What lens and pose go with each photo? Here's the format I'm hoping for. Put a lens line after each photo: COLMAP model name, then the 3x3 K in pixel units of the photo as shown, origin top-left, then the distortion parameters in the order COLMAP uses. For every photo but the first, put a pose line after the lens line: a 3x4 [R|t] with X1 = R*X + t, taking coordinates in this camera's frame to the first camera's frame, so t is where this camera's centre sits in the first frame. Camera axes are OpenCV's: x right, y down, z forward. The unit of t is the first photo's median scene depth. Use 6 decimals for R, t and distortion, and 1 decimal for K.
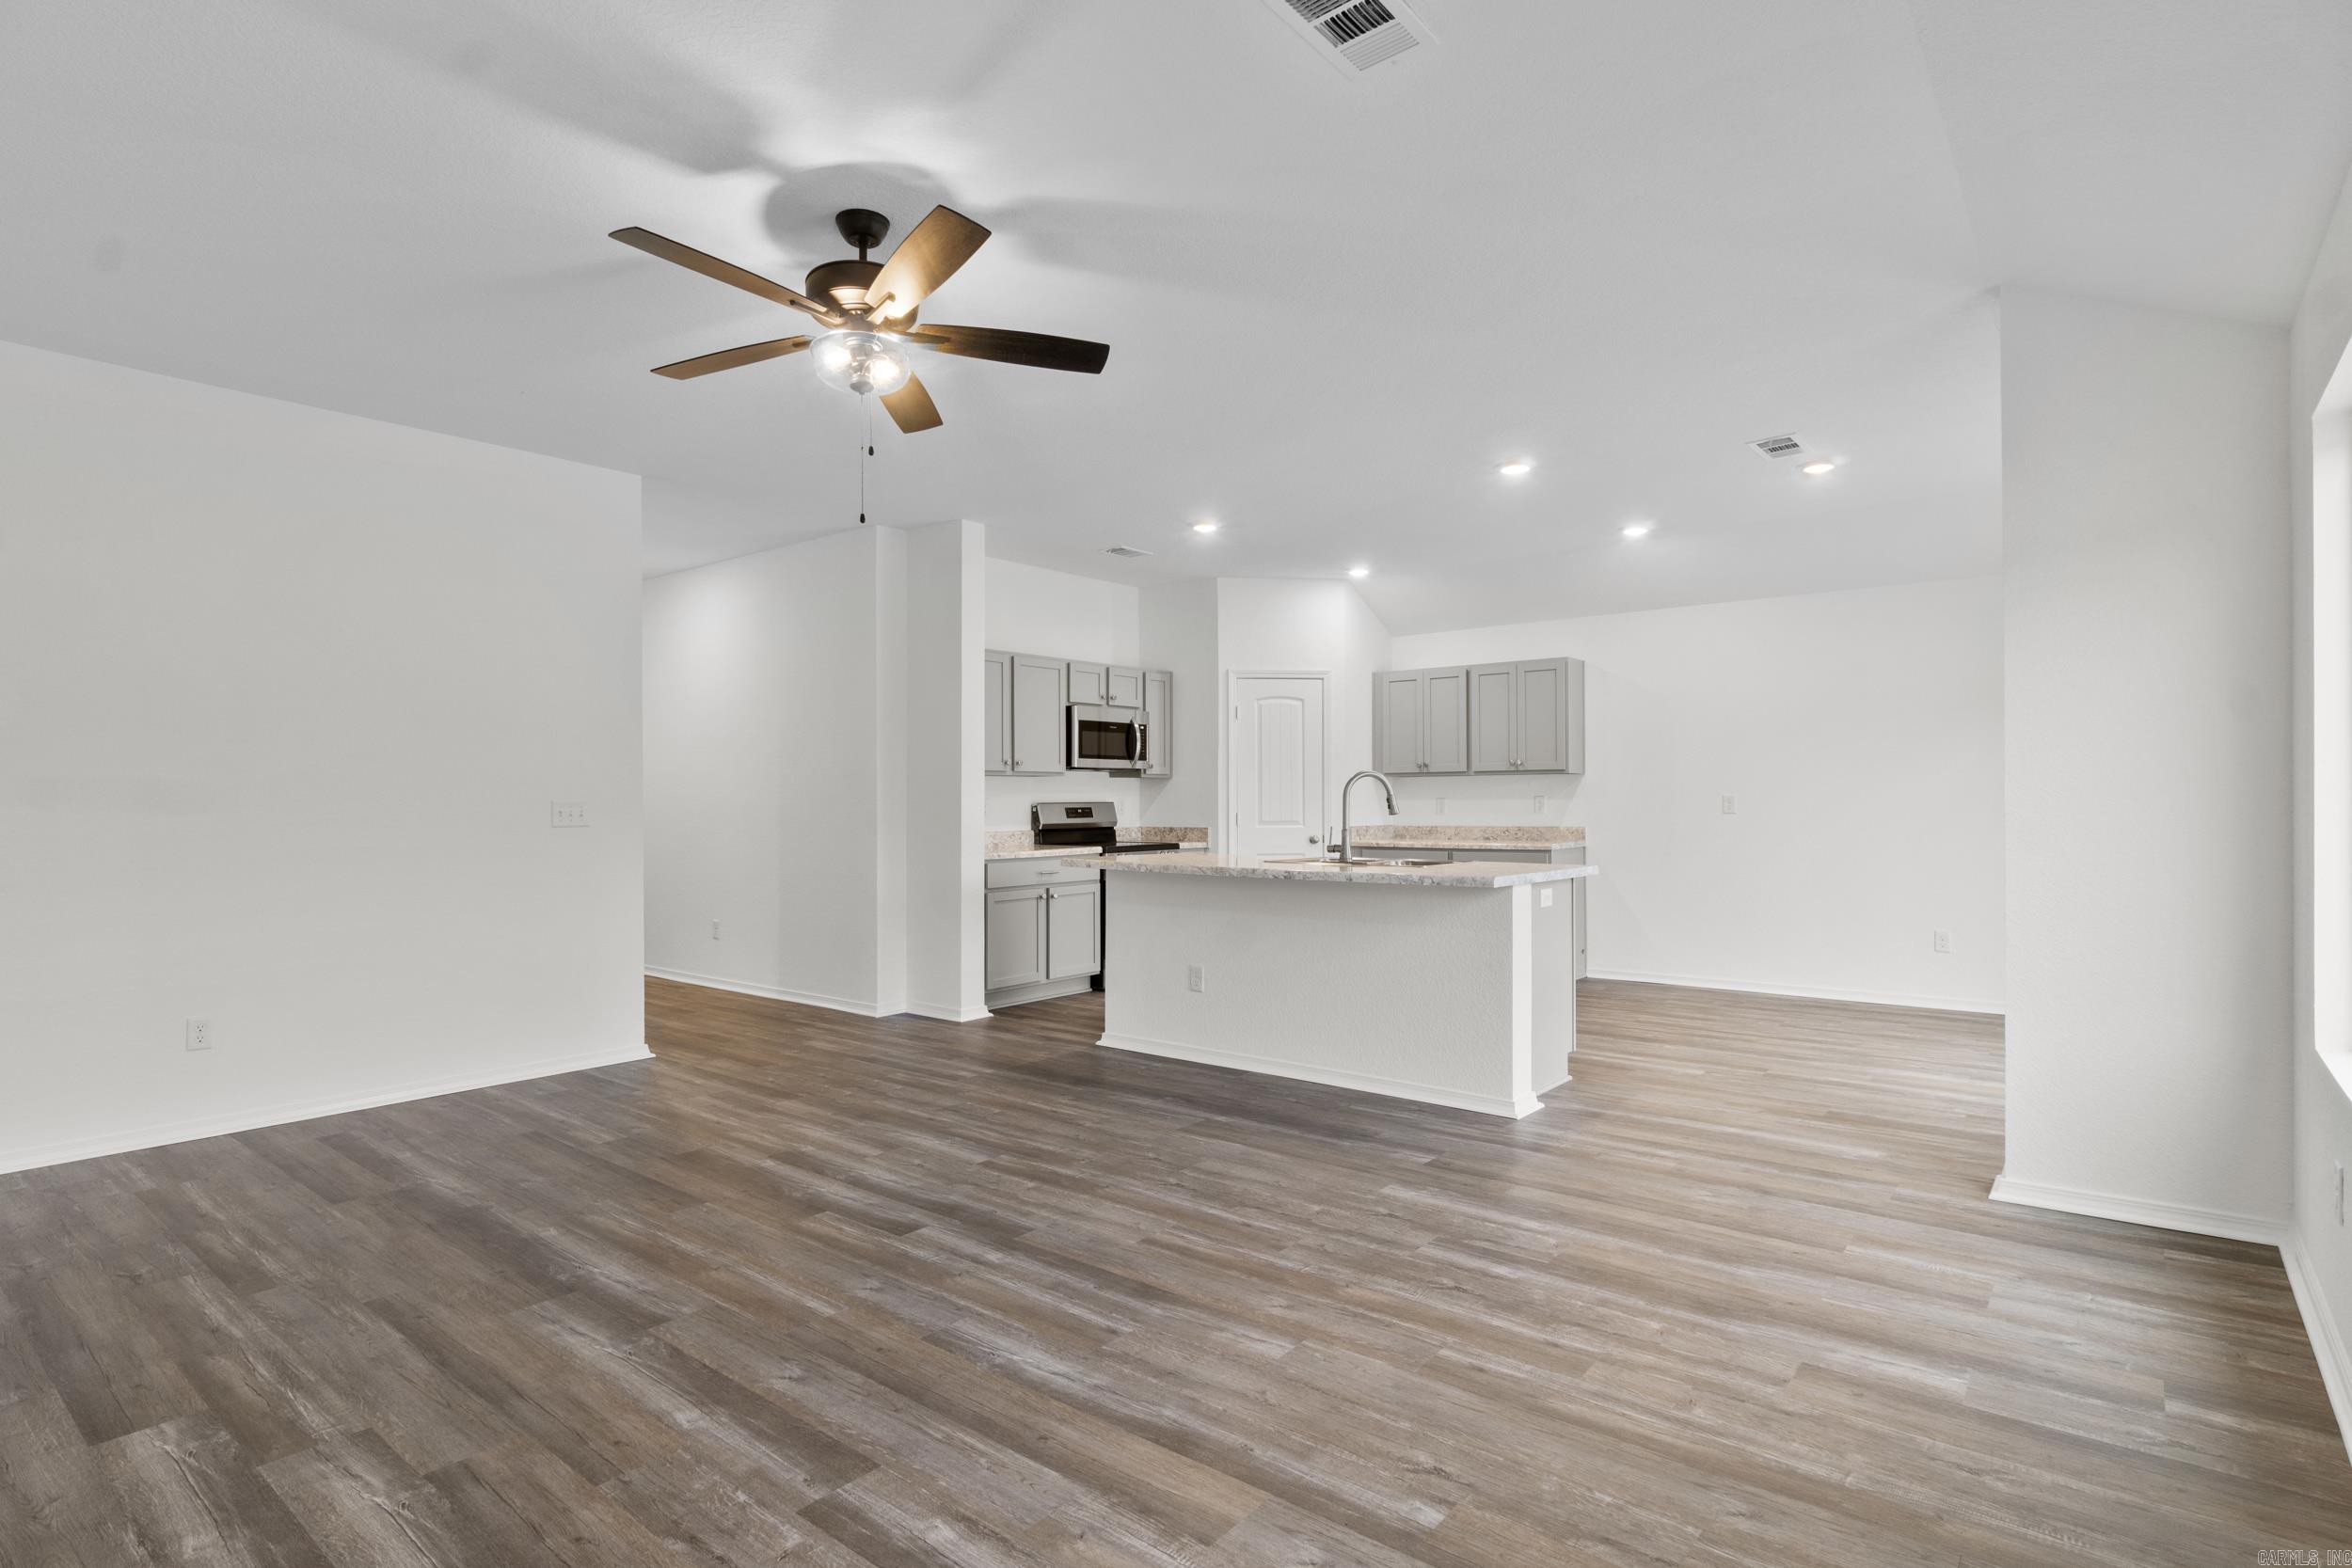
lens RADIAL K [[1202.1, 0, 1176.0], [0, 1202.1, 784.0], [0, 0, 1]] dist [-0.017604, -0.000675]
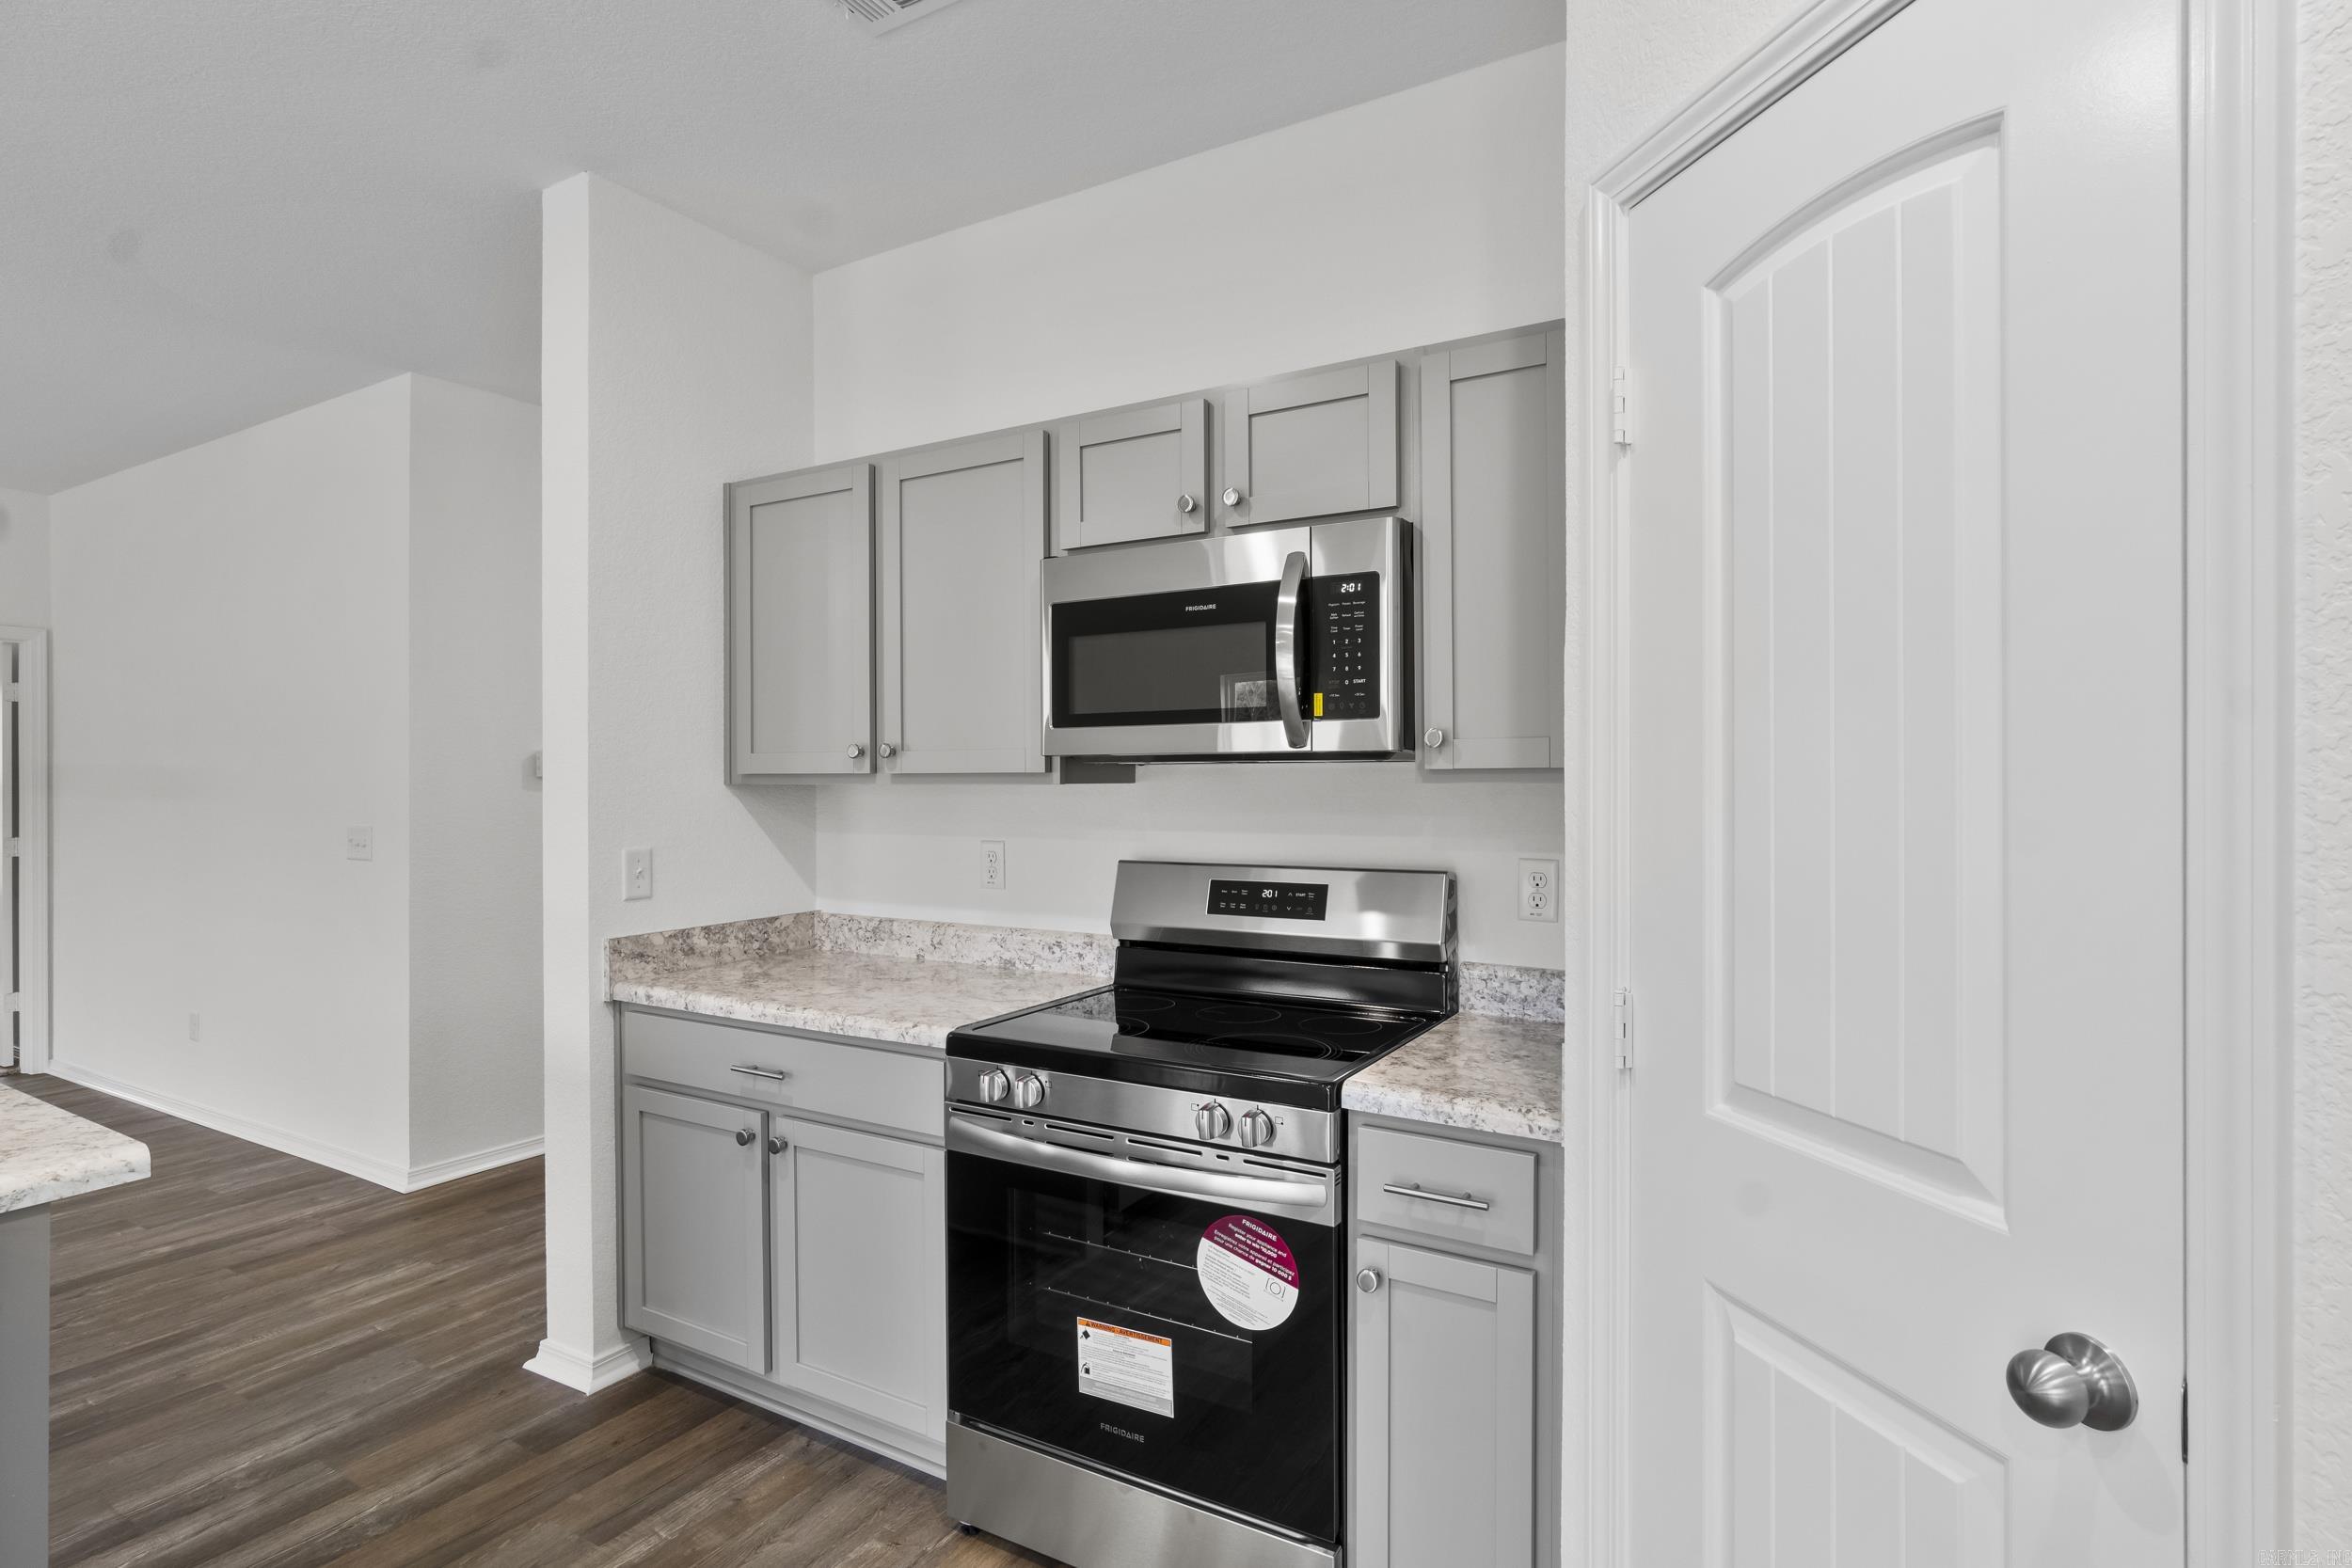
lens RADIAL K [[1153.5, 0, 1176.0], [0, 1153.5, 784.0], [0, 0, 1]] dist [-0.011094, -0.000062]
pose [[0.141434, 0.002655, -0.989944, 0.298729], [0.017647, 0.999831, 0.005202, -0.010502], [0.989790, -0.018205, 0.141364, 1.358970]]
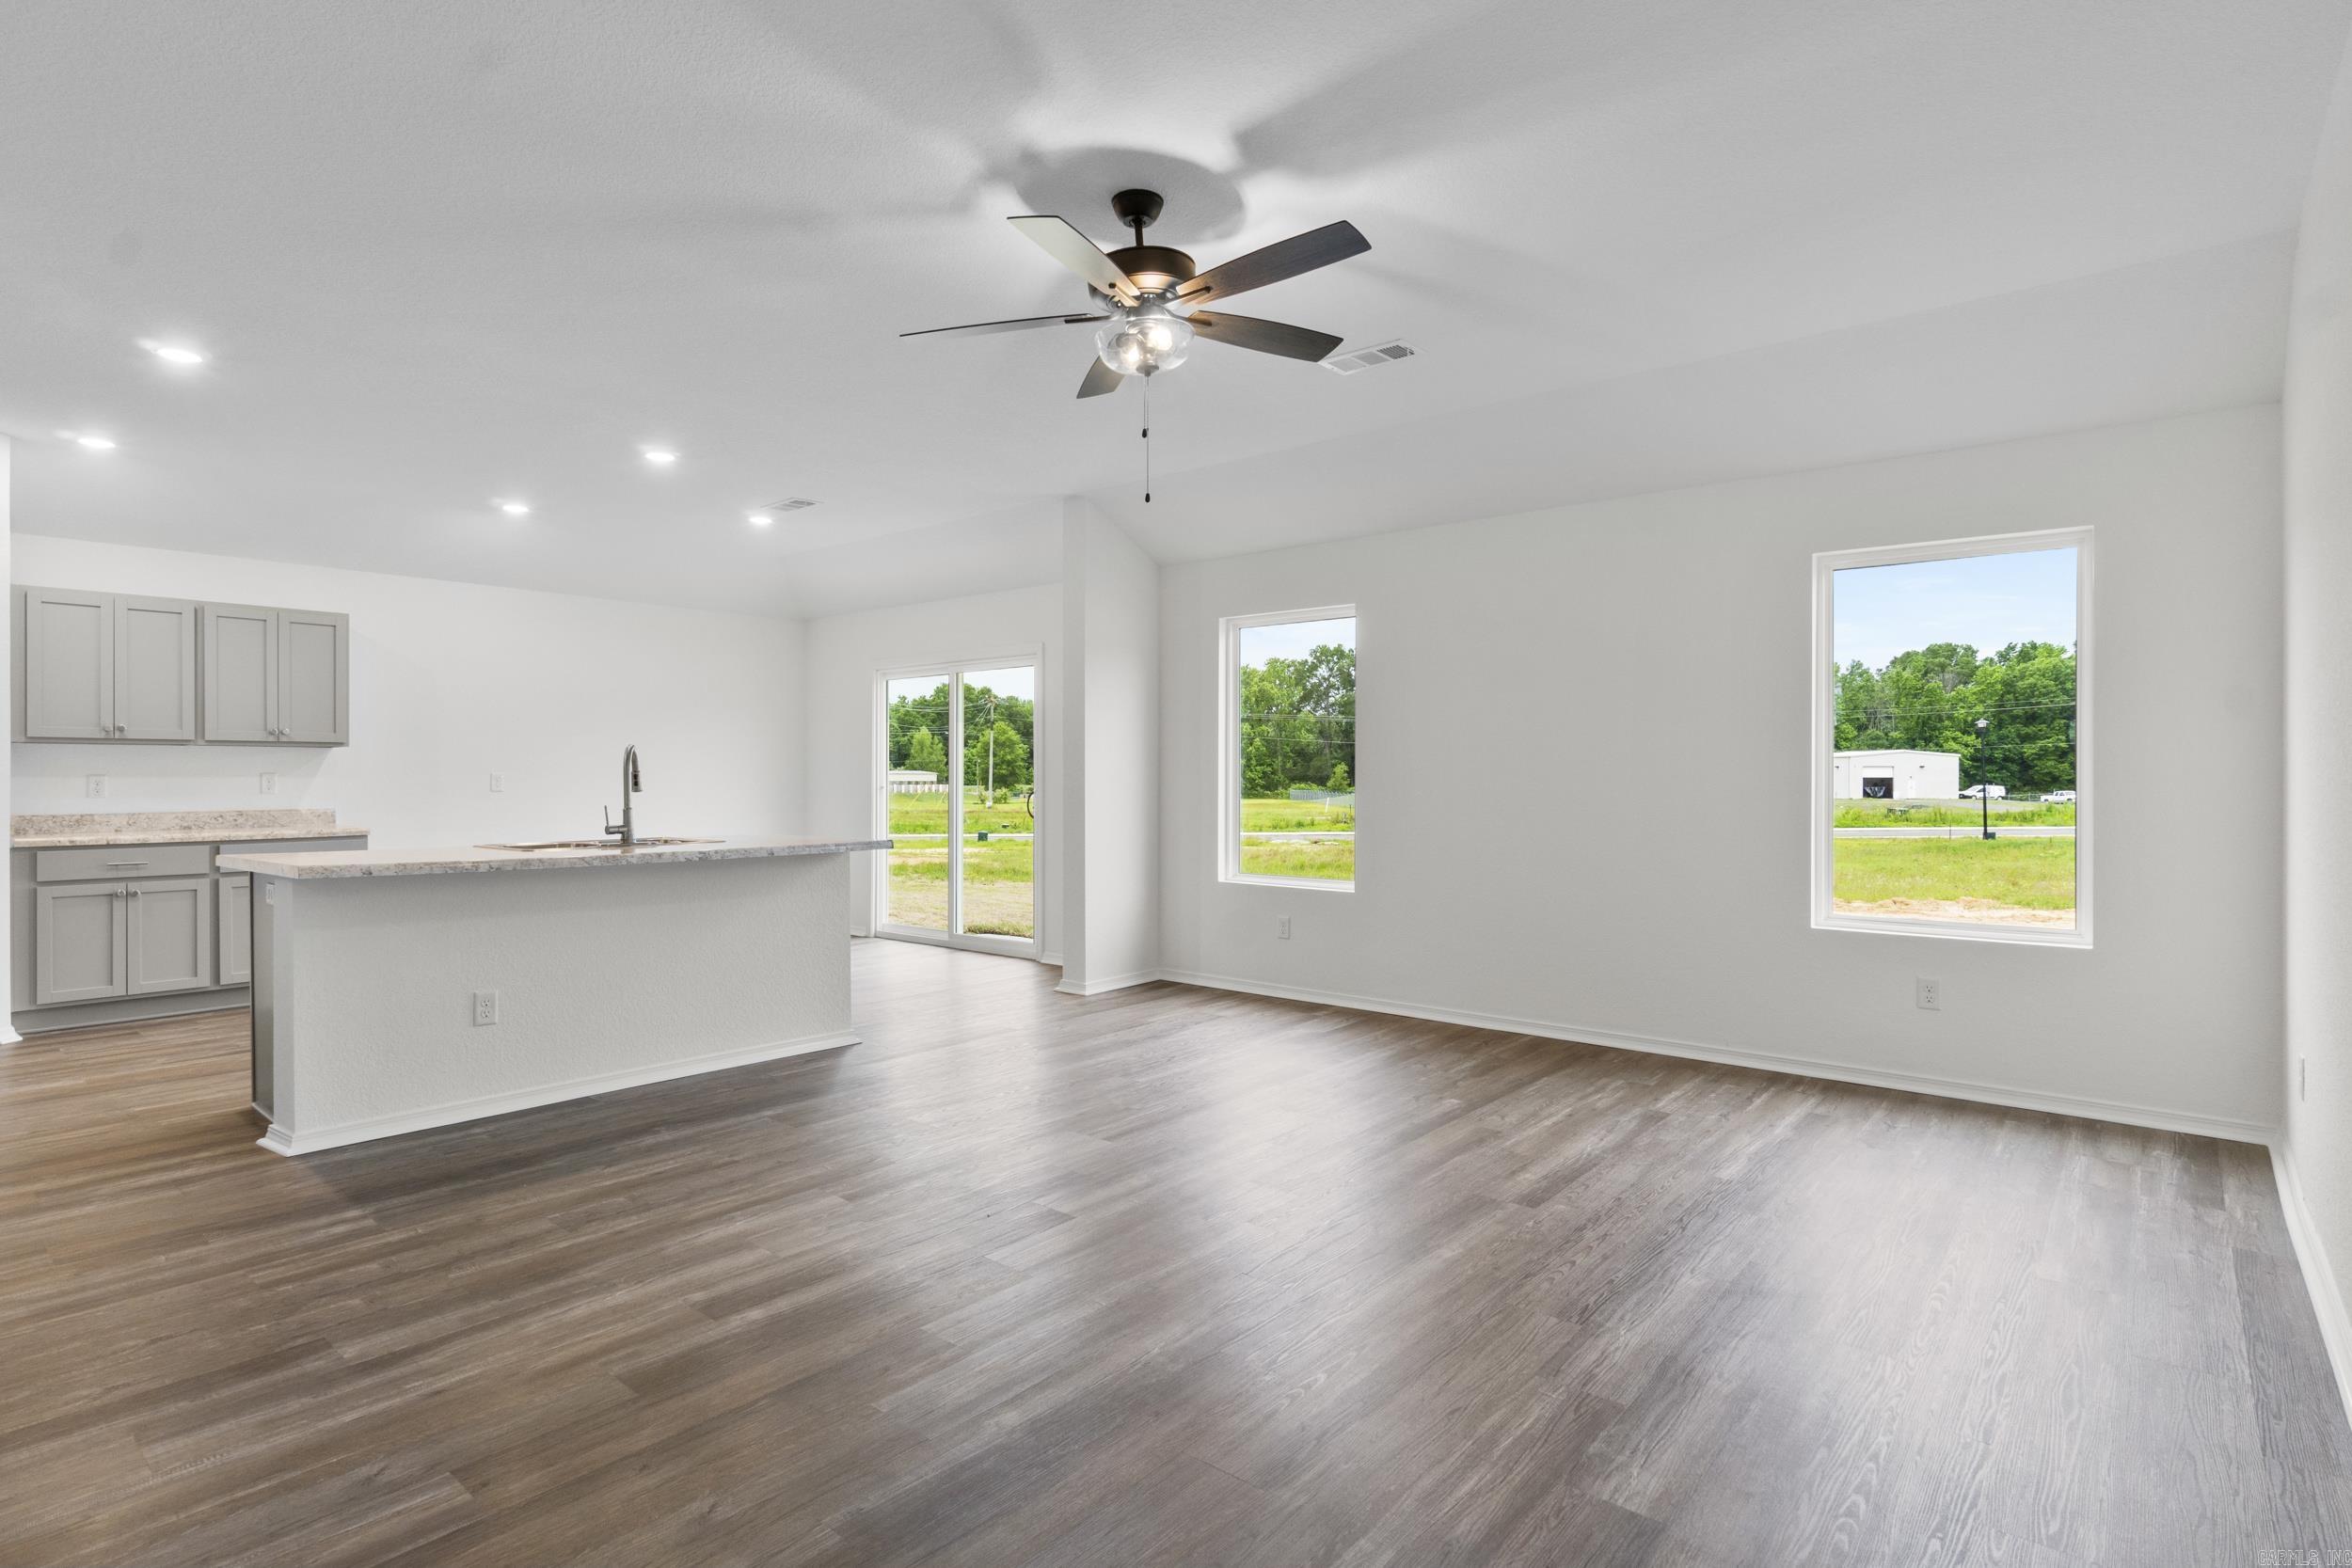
lens RADIAL K [[1153.5, 0, 1176.0], [0, 1153.5, 784.0], [0, 0, 1]] dist [-0.011094, -0.000062]
pose [[0.022050, -0.005875, 0.999740, -0.700858], [-0.013519, 0.999890, 0.006174, 0.007090], [-0.999665, -0.013651, 0.021968, 0.535905]]
